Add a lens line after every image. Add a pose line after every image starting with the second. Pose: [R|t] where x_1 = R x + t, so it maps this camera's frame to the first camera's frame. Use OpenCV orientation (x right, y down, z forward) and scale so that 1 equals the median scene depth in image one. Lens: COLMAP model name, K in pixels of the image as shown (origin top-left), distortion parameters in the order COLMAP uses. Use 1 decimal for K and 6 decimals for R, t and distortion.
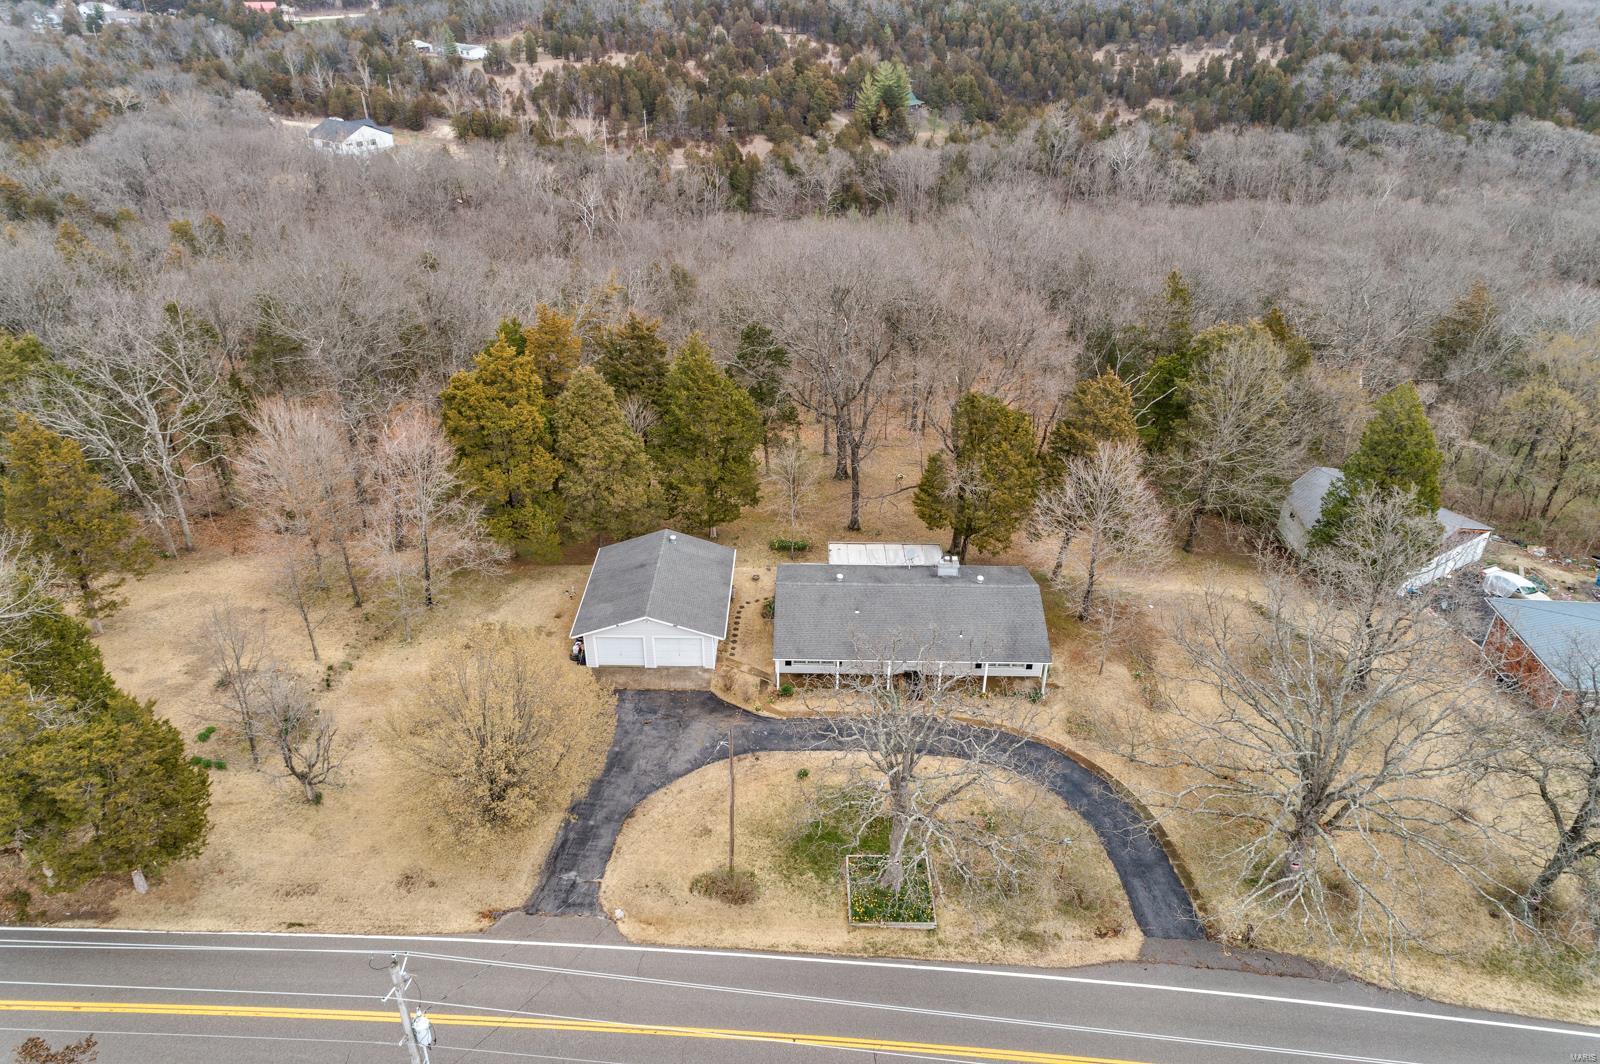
lens RADIAL K [[1065.9, 0, 800.0], [0, 1065.9, 532.0], [0, 0, 1]] dist [0.030766, 0.005381]
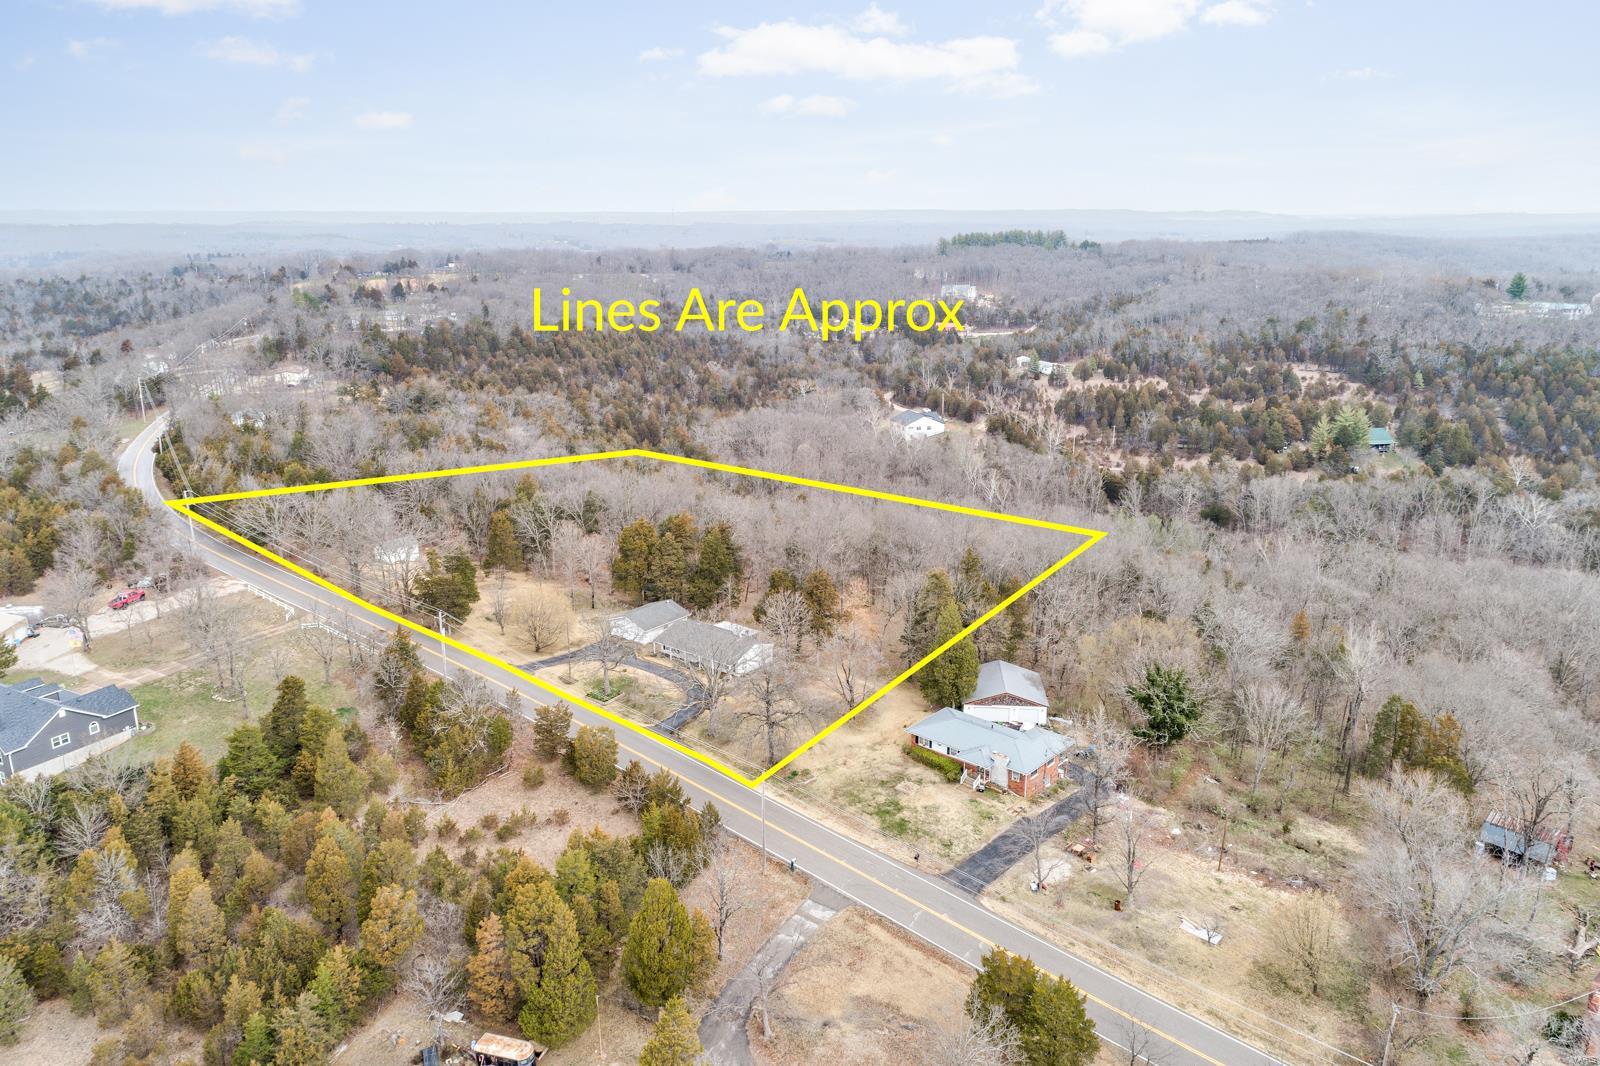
lens RADIAL K [[1093.6, 0, 800.0], [0, 1093.6, 533.0], [0, 0, 1]] dist [0.031088, 0.003172]
pose [[0.794222, 0.158703, -0.586536, 0.348034], [-0.297464, 0.943259, -0.147570, 0.030412], [0.529836, 0.291677, 0.796366, -0.199525]]
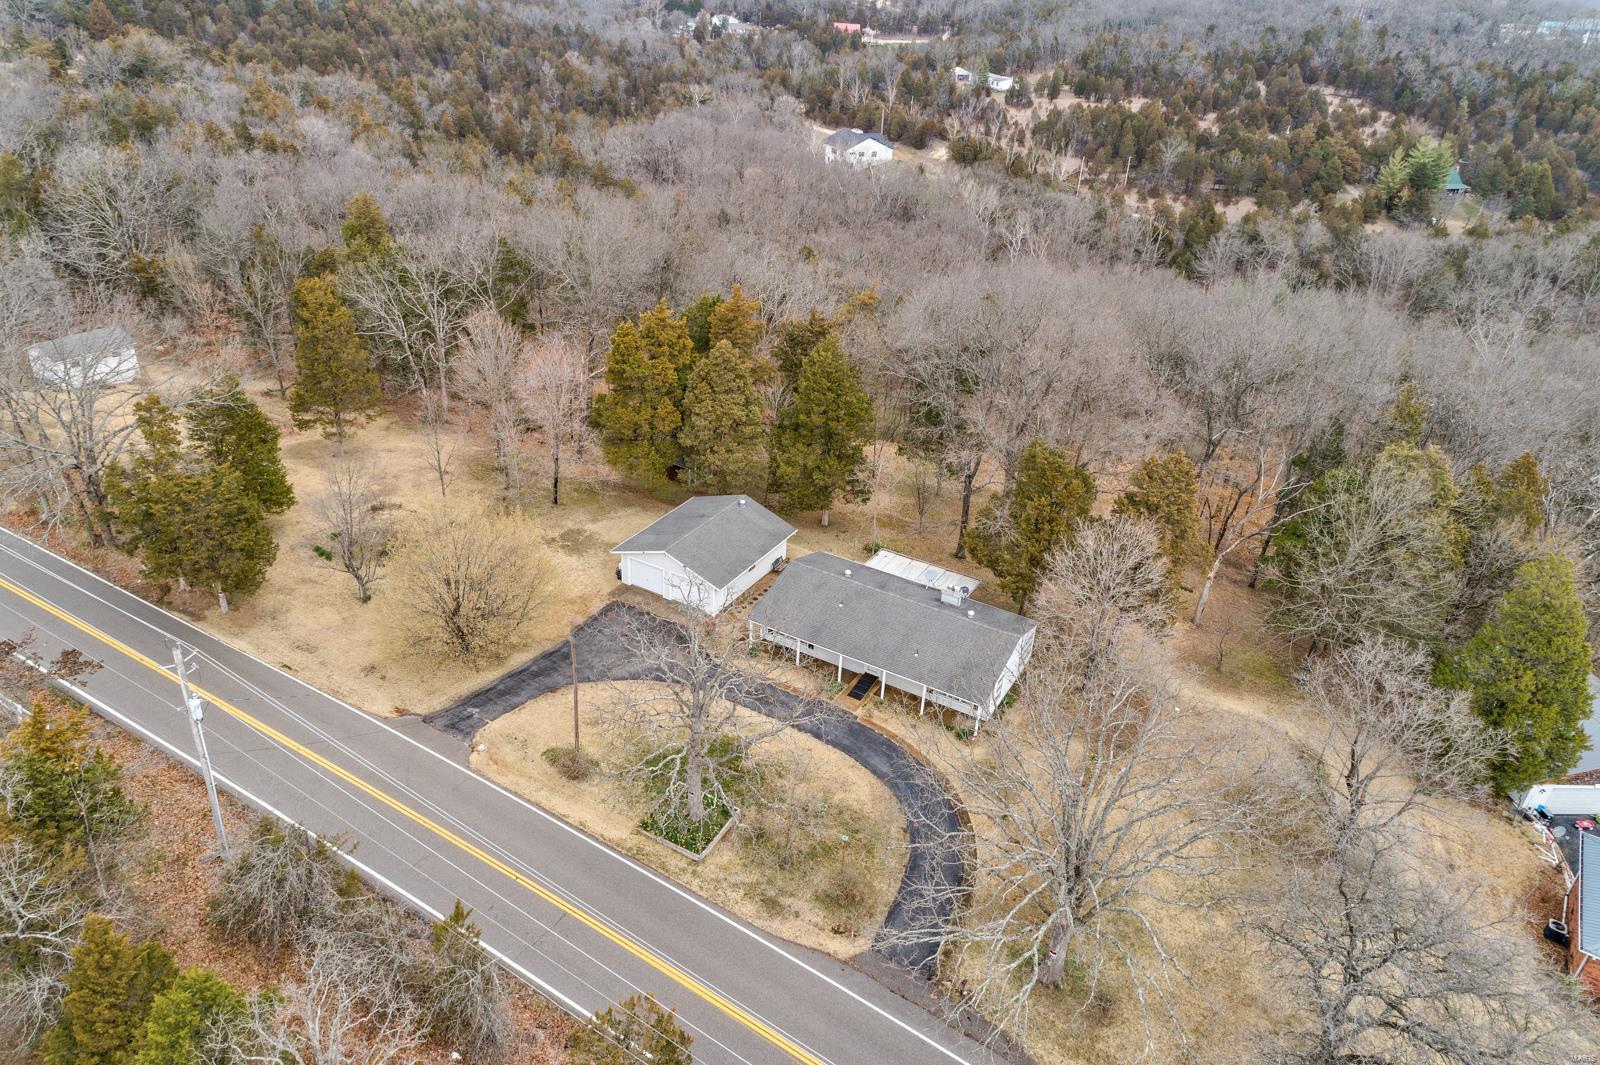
lens RADIAL K [[1093.6, 0, 800.0], [0, 1093.6, 532.5], [0, 0, 1]] dist [0.031088, 0.003172]
pose [[0.875787, 0.268579, -0.401076, 0.087142], [-0.283819, 0.958621, 0.022192, -0.001437], [0.390441, 0.094397, 0.915776, -0.004114]]
